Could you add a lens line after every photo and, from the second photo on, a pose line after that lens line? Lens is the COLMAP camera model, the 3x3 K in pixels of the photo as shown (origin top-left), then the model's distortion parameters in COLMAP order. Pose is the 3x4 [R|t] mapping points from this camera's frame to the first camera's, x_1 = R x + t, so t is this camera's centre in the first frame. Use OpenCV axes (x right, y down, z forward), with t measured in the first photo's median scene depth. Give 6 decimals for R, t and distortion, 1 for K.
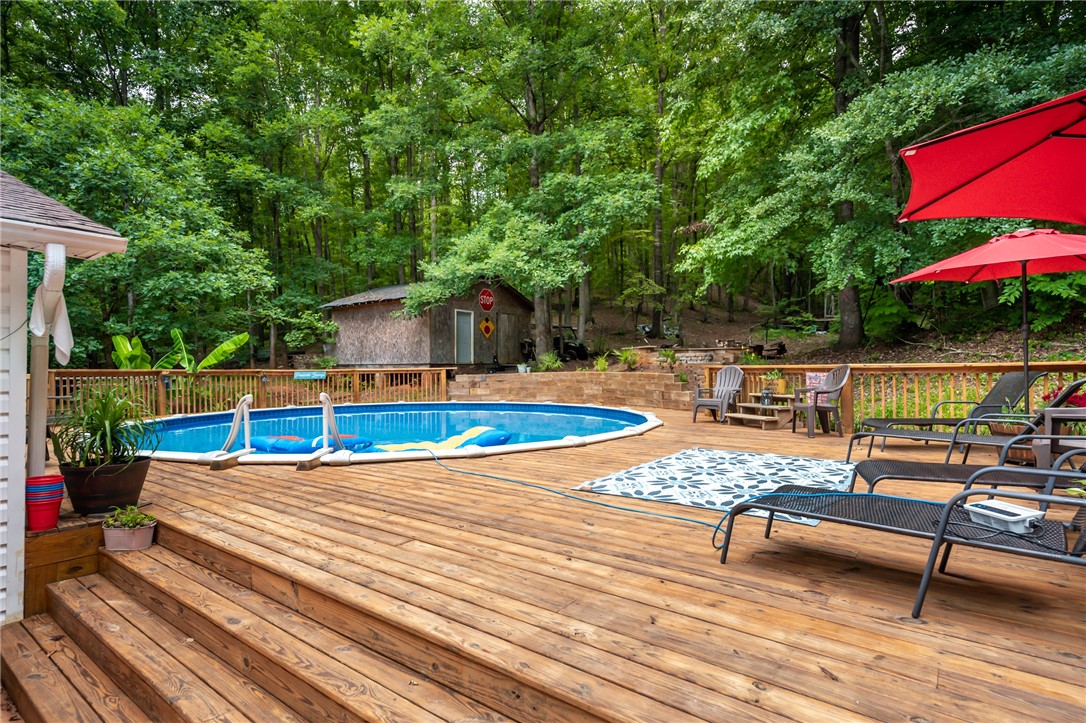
lens RADIAL K [[549.7, 0, 545.6], [0, 549.7, 364.4], [0, 0, 1]] dist [0.026066, -0.006704]
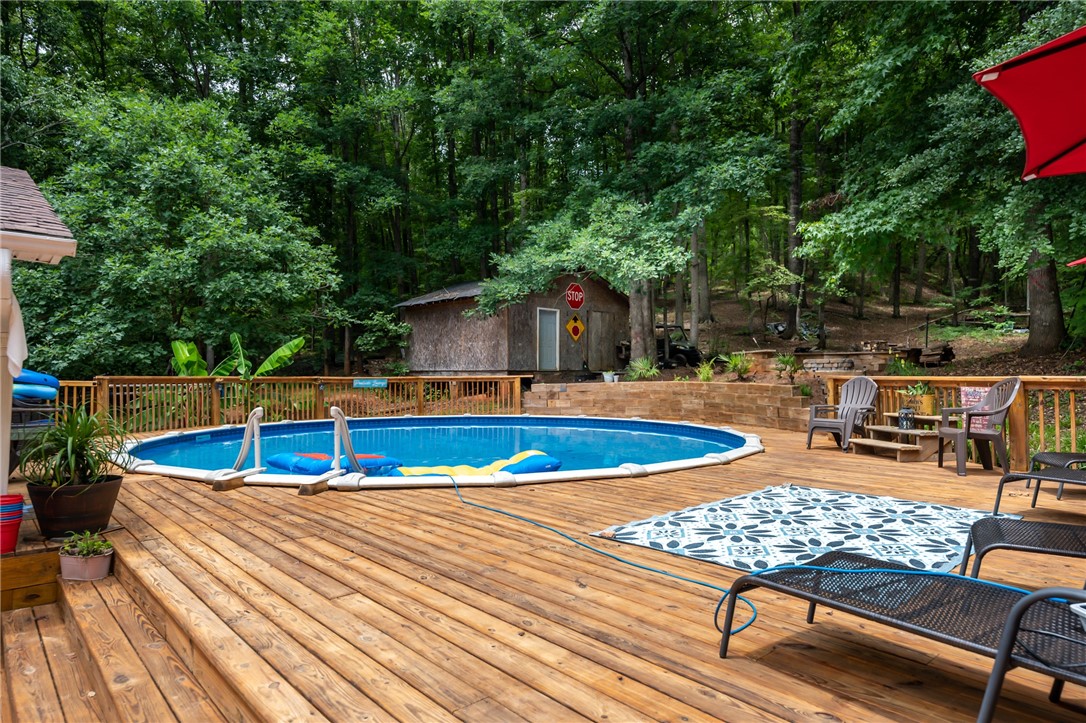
lens RADIAL K [[642.1, 0, 543.0], [0, 642.1, 361.5], [0, 0, 1]] dist [0.031767, -0.016259]
pose [[0.982843, 0.001133, -0.184440, 0.053141], [-0.003629, 0.999906, -0.013198, -0.003759], [0.184408, 0.013641, 0.982755, 0.024920]]
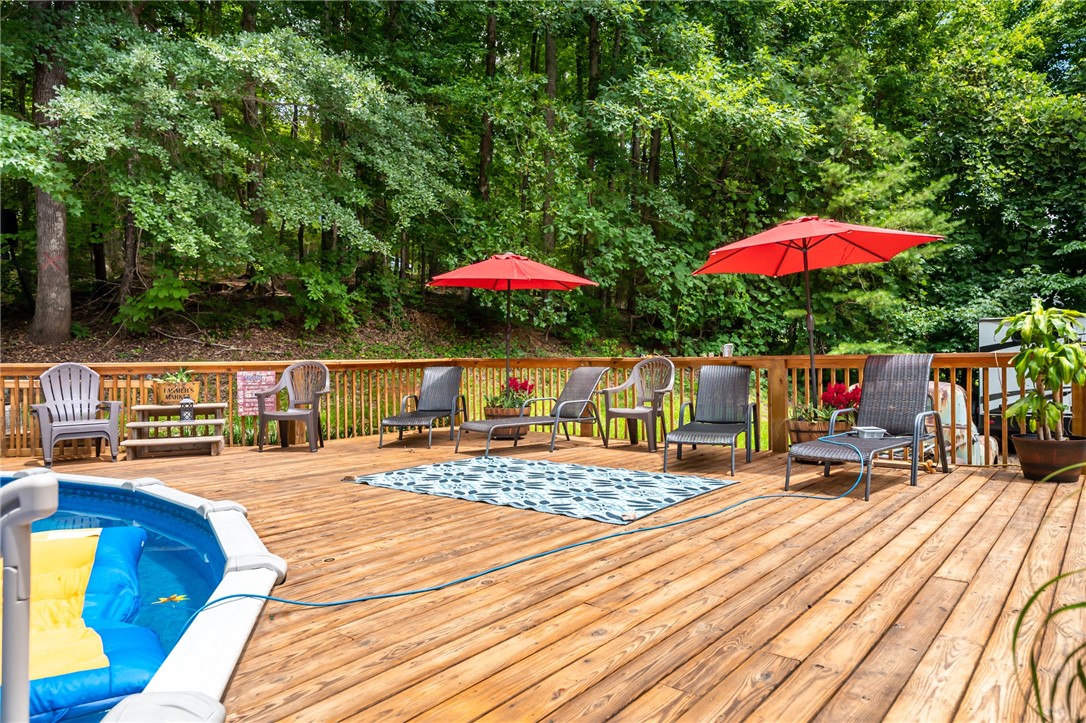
lens RADIAL K [[694.6, 0, 542.8], [0, 694.6, 365.0], [0, 0, 1]] dist [0.004577, 0.000533]
pose [[0.025970, 0.004842, 0.999651, -0.304611], [0.001268, 0.999987, -0.004877, 0.007418], [-0.999662, 0.001394, 0.025964, 0.379860]]
